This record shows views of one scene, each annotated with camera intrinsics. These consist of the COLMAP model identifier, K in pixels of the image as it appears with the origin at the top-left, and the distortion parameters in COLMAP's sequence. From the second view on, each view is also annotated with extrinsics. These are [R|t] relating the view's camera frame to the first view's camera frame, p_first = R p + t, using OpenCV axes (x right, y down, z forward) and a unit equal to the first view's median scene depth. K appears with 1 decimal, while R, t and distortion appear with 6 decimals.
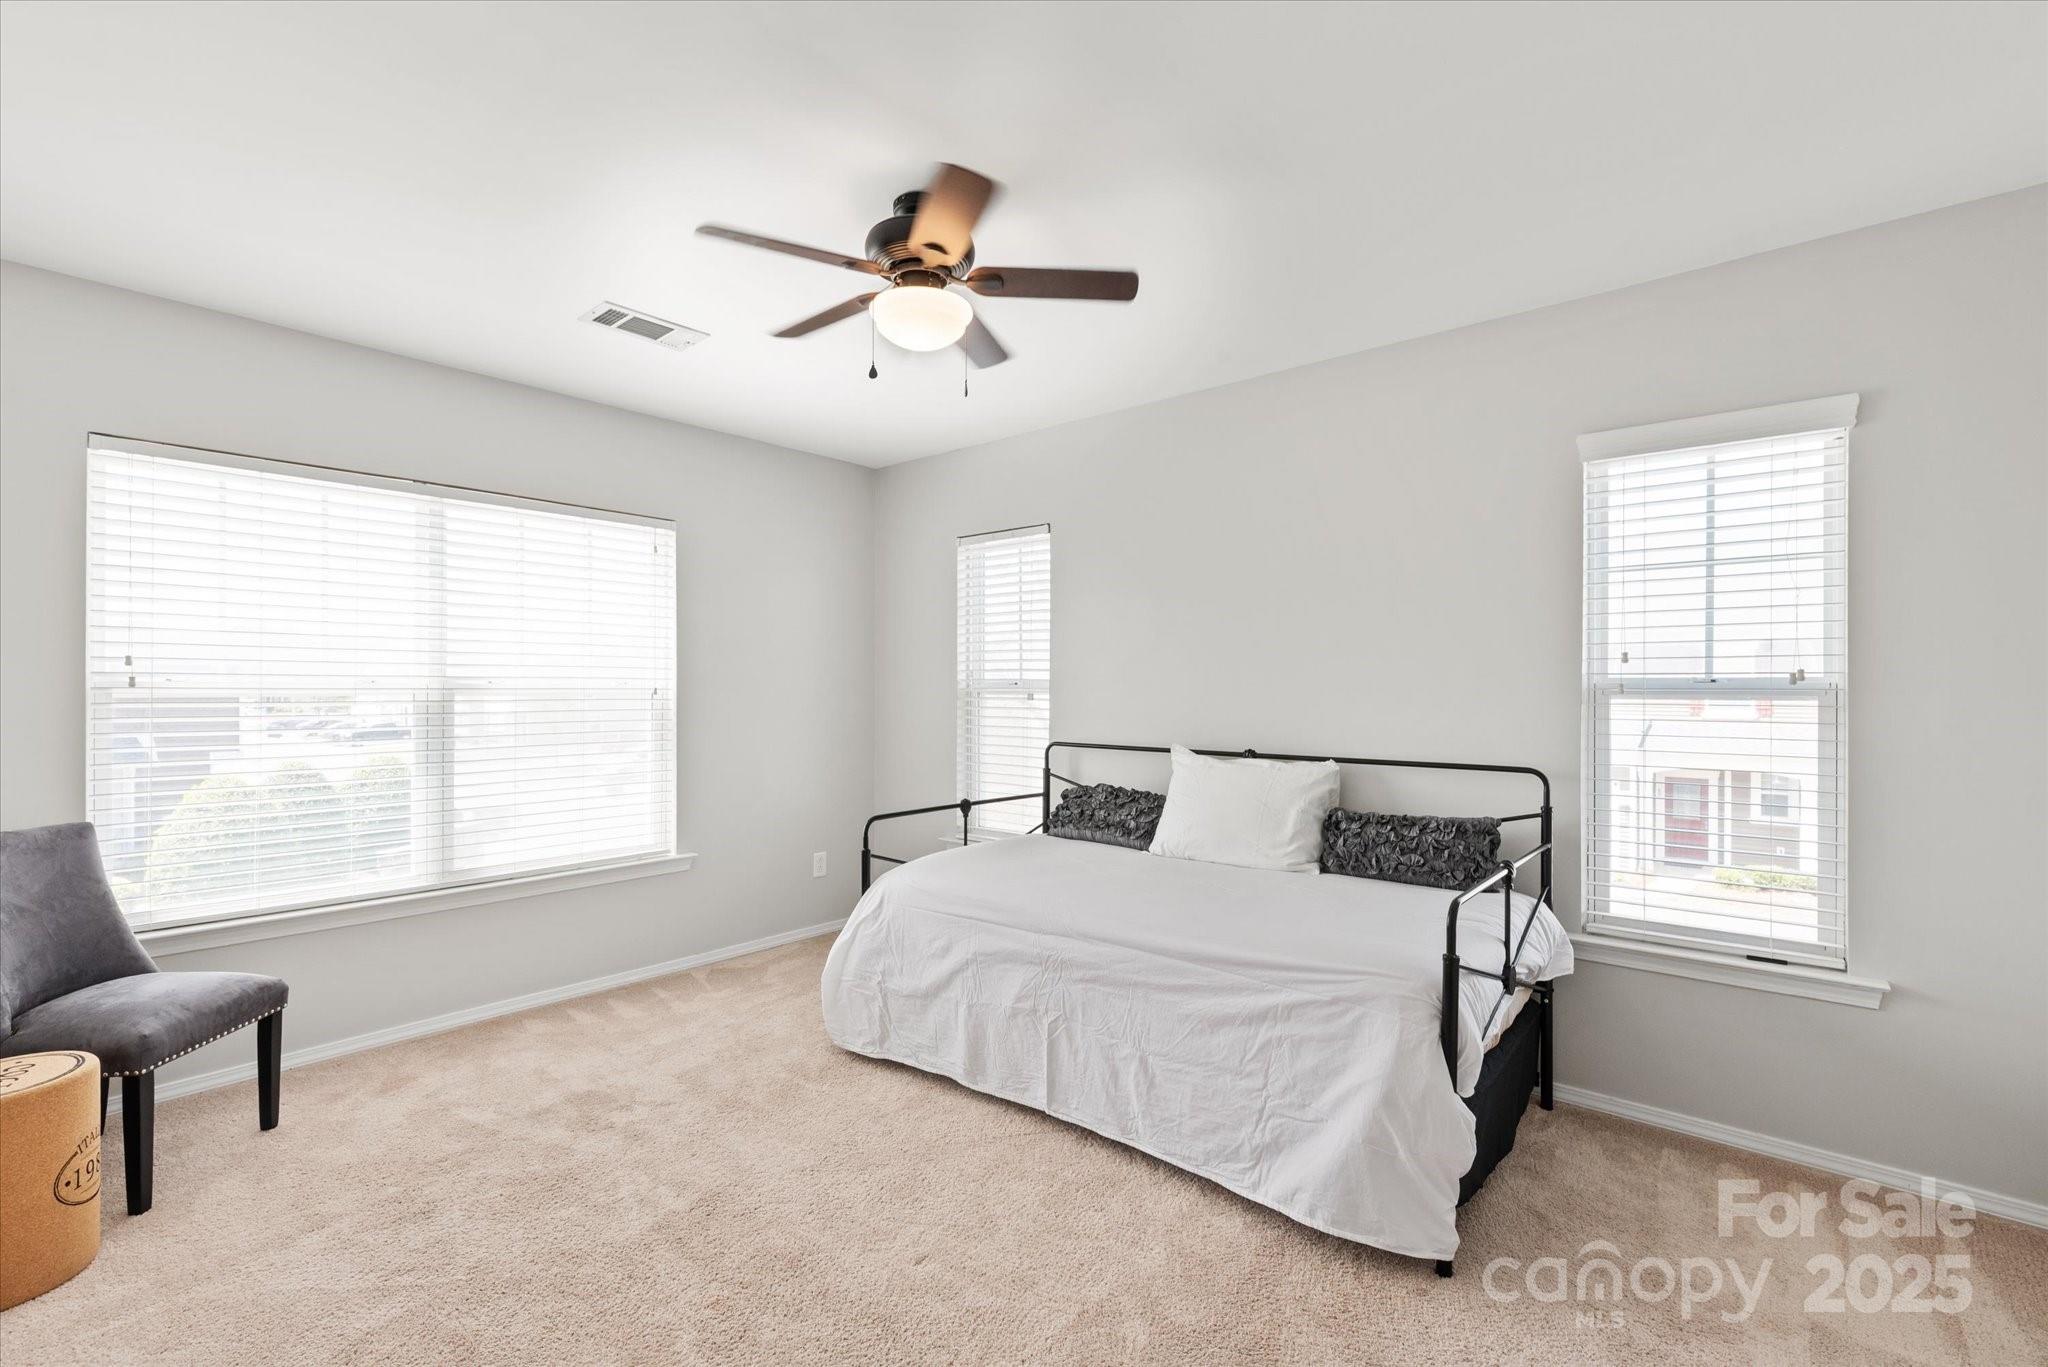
lens RADIAL K [[895.8, 0, 1014.7], [0, 895.8, 662.1], [0, 0, 1]] dist [-0.000385, -0.000222]
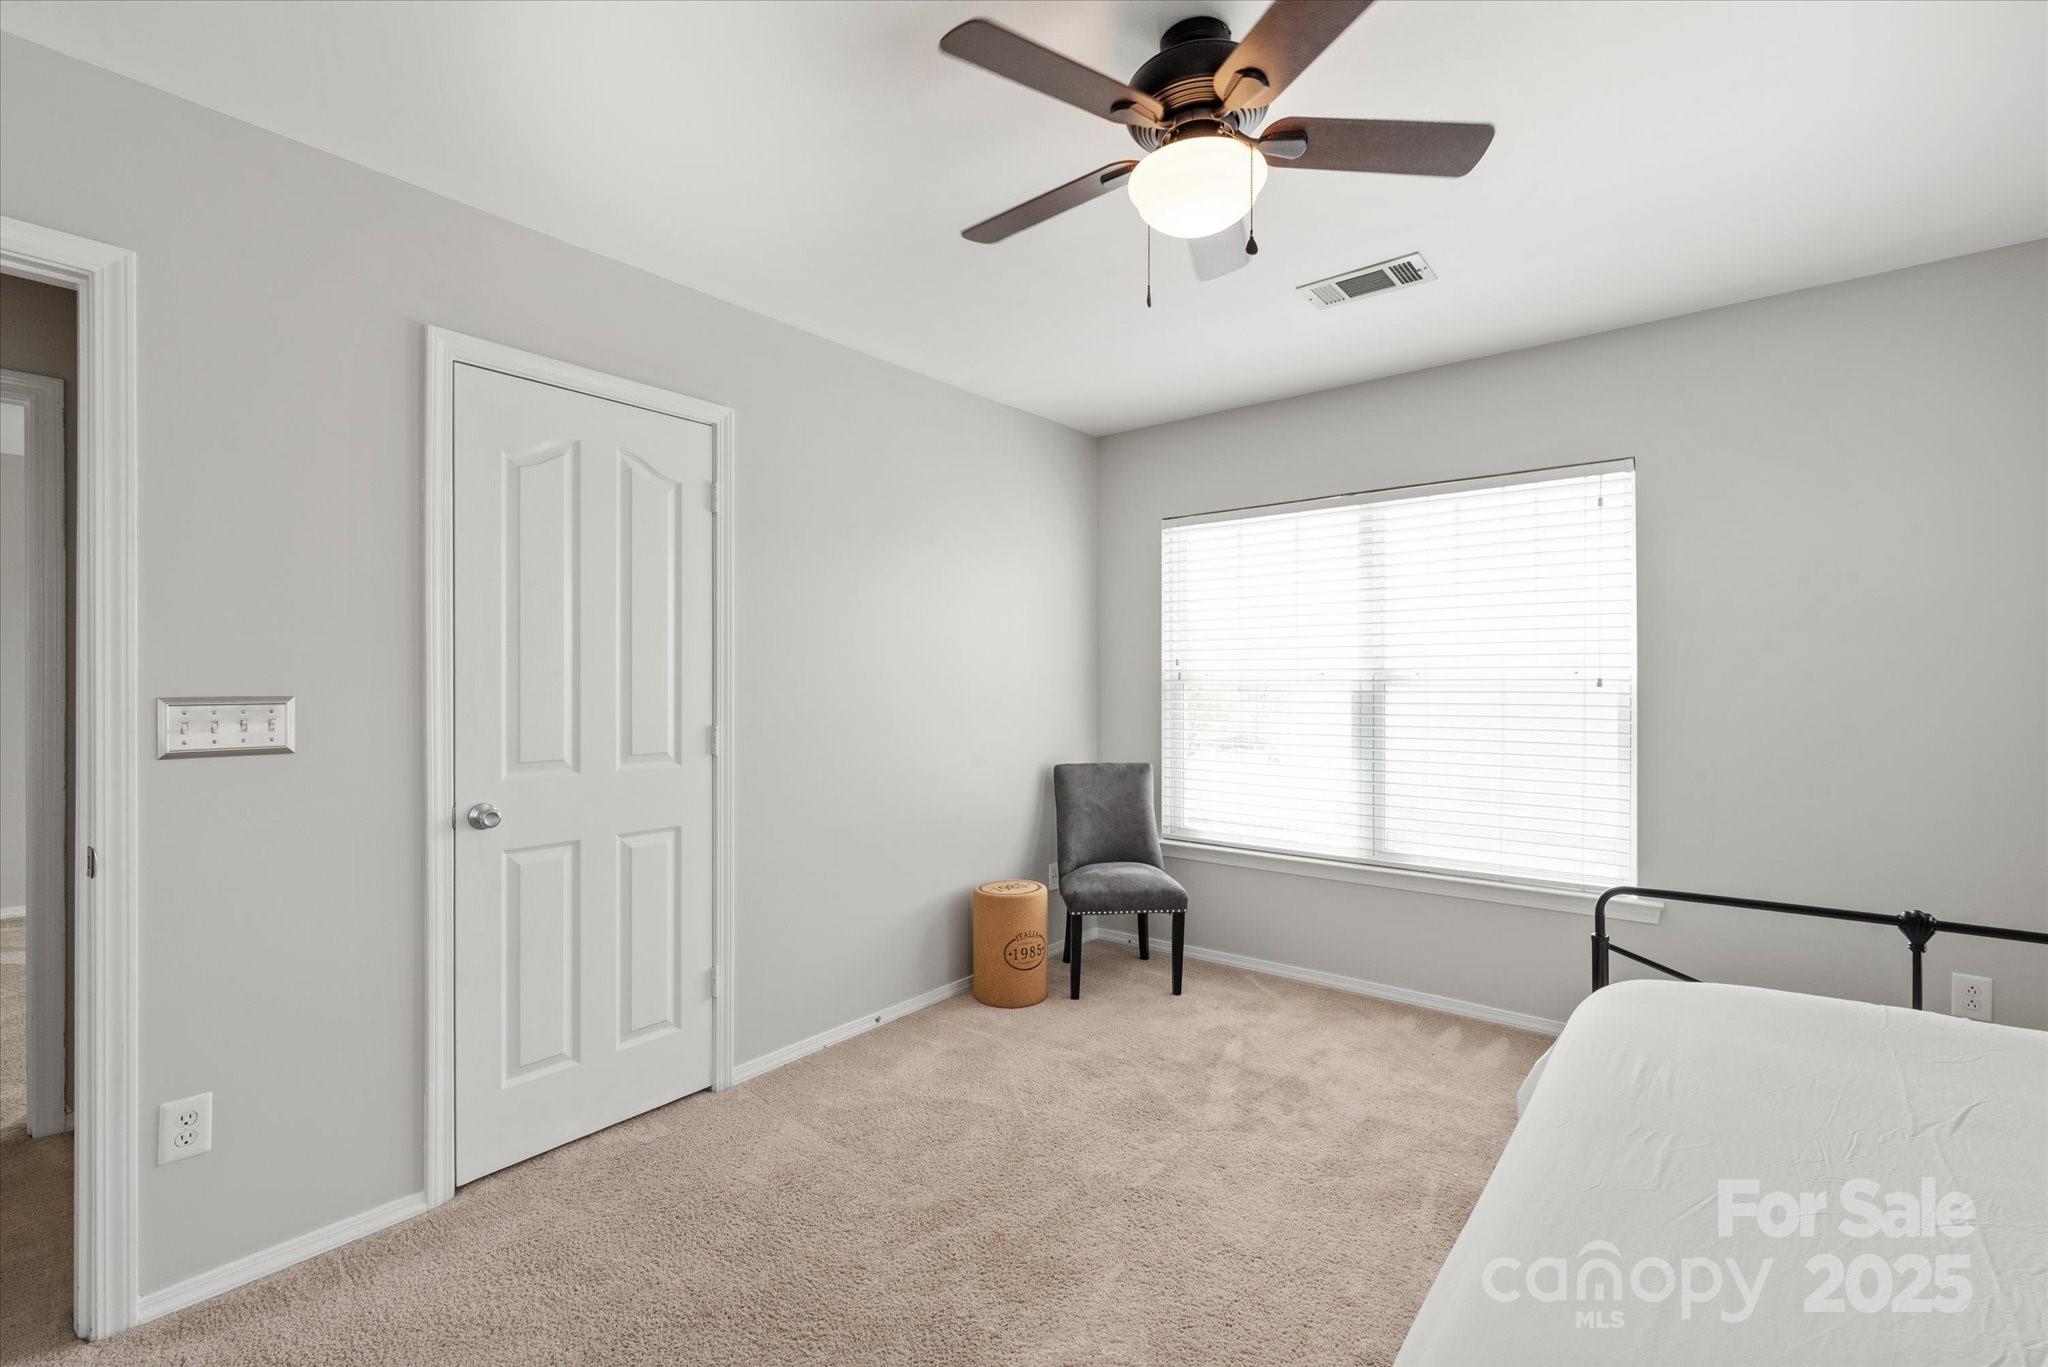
lens RADIAL K [[895.8, 0, 1014.7], [0, 895.8, 662.1], [0, 0, 1]] dist [-0.000385, -0.000222]
pose [[0.037241, -0.018483, -0.999135, 0.481748], [0.033415, 0.999293, -0.017240, 0.014089], [0.998747, -0.032745, 0.037832, 0.602630]]
